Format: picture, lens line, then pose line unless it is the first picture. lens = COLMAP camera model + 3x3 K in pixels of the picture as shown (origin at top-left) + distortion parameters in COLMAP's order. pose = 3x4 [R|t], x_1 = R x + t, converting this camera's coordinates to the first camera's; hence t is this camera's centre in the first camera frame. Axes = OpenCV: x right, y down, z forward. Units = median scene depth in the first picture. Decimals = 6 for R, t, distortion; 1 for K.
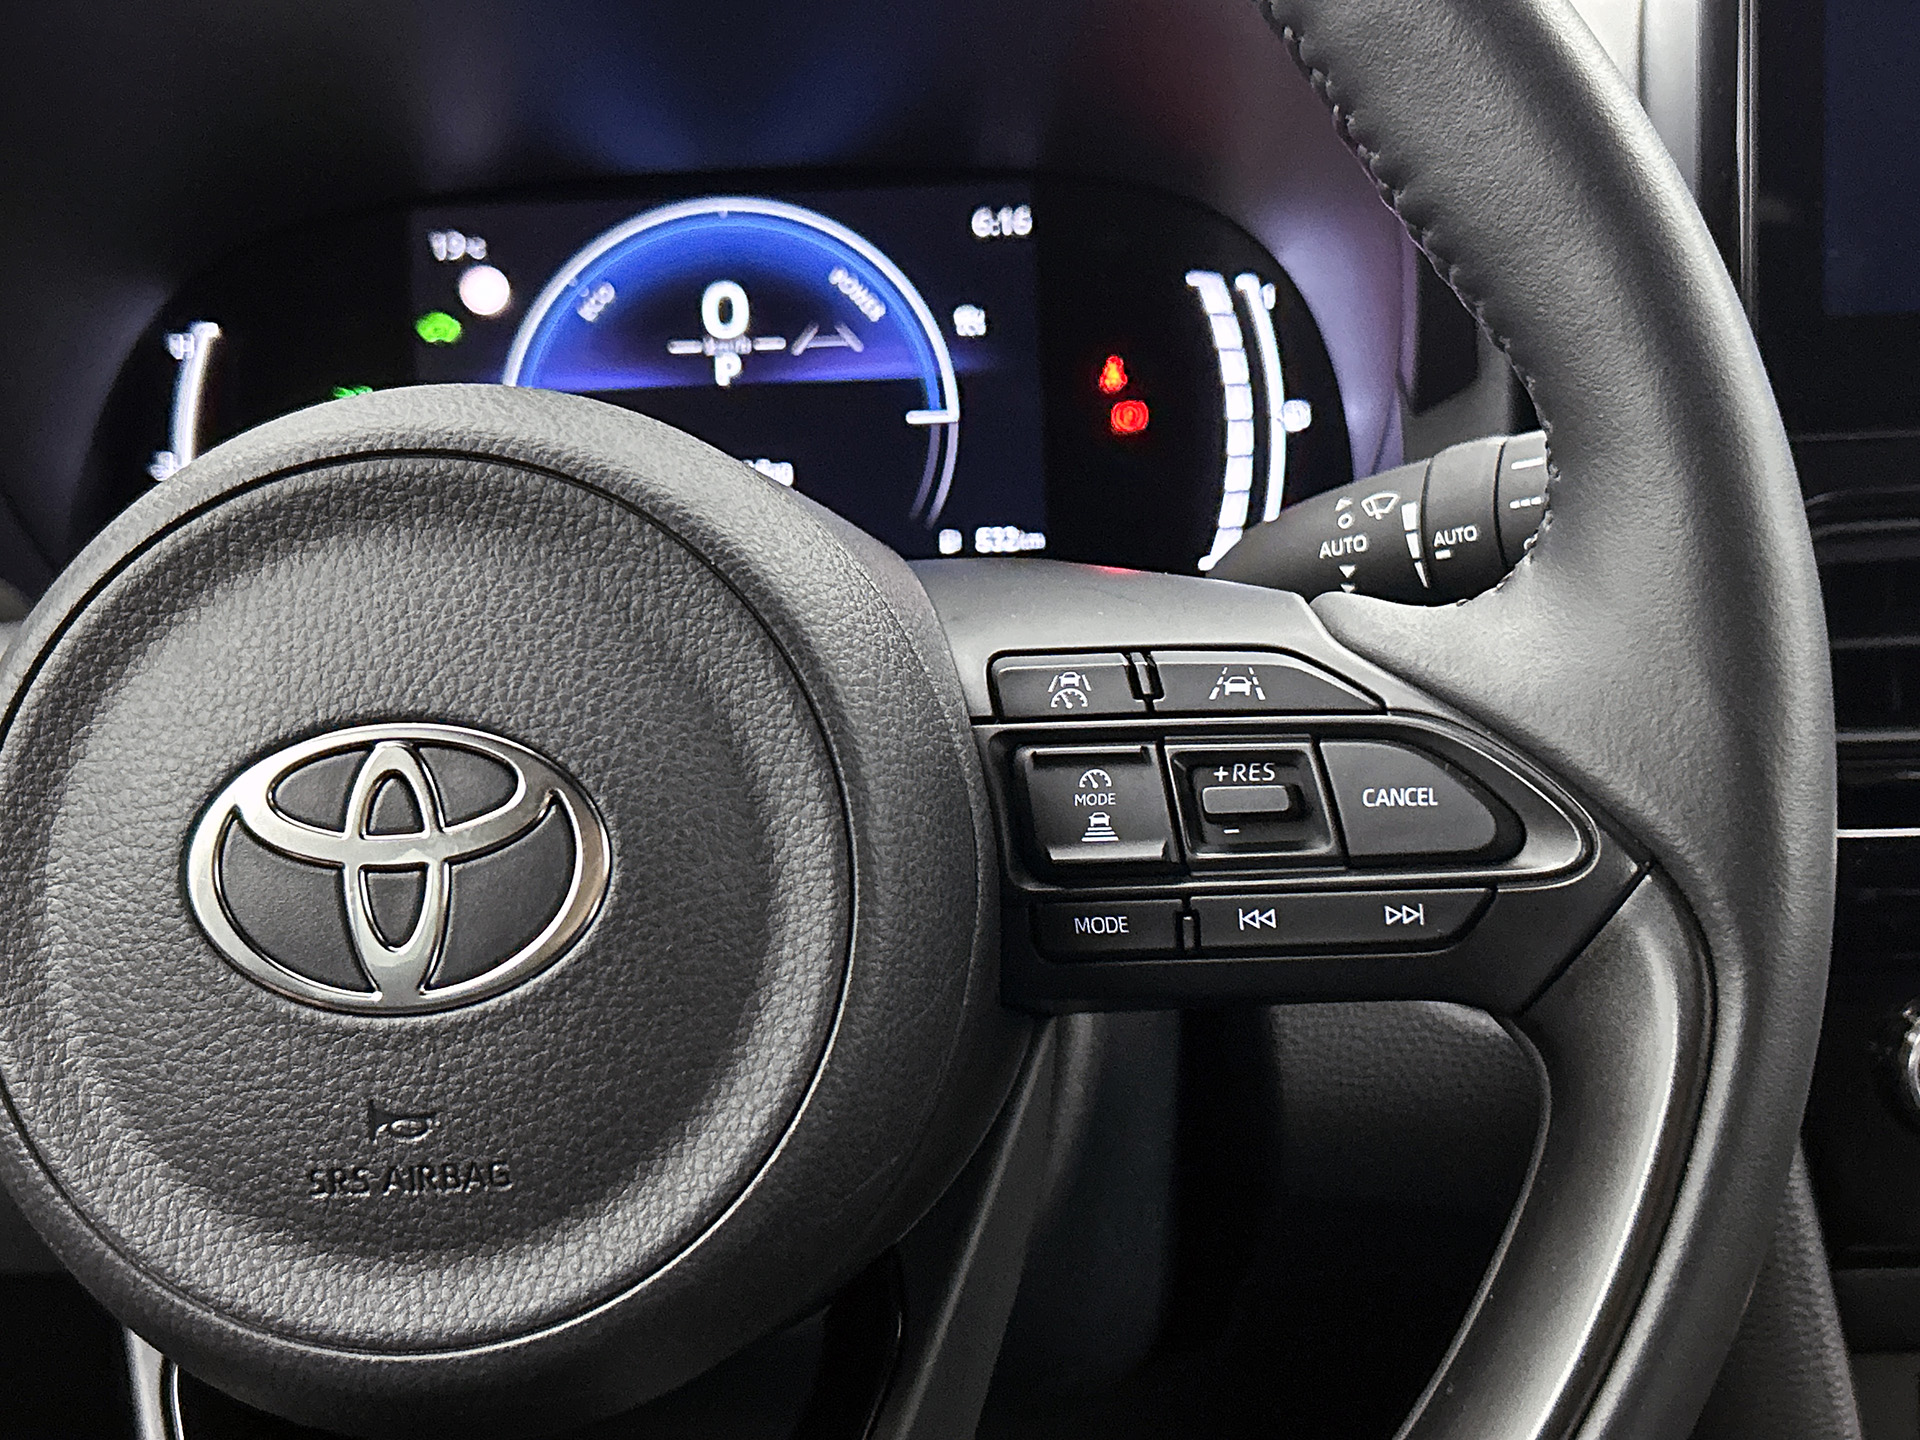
lens RADIAL K [[2527.0, 0, 1030.5], [0, 2527.0, 727.6], [0, 0, 1]] dist [0.265351, -0.974211]
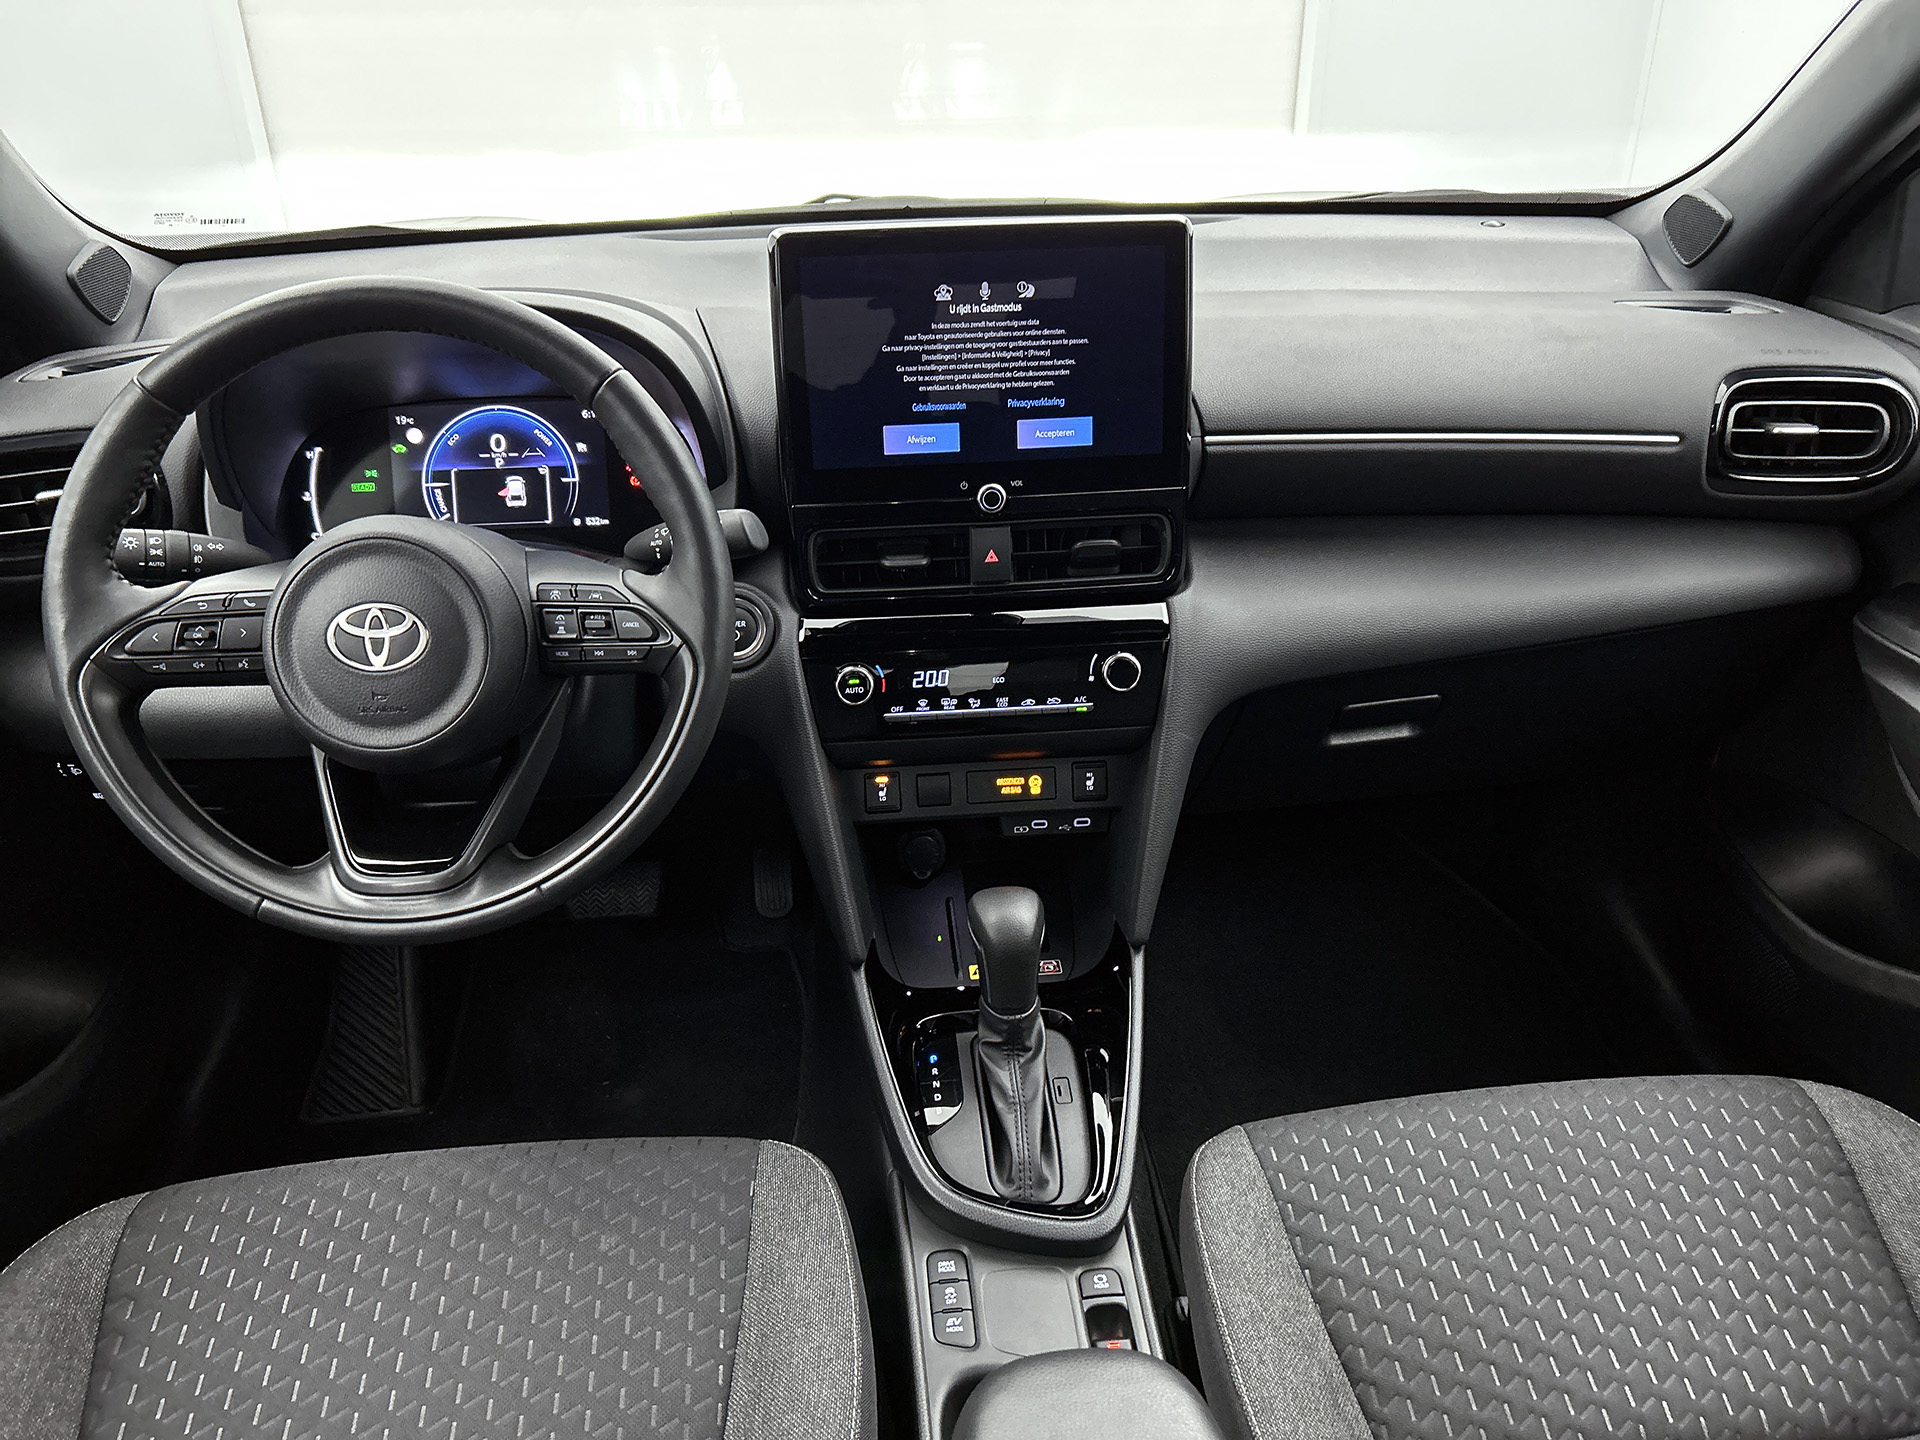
lens RADIAL K [[1452.6, 0, 960.0], [0, 1452.6, 720.0], [0, 0, 1]] dist [0.077233, -0.087808]
pose [[0.995851, -0.012550, 0.090127, 0.450712], [0.000699, 0.991469, 0.130339, -0.113520], [-0.090994, -0.129735, 0.987365, -1.357436]]
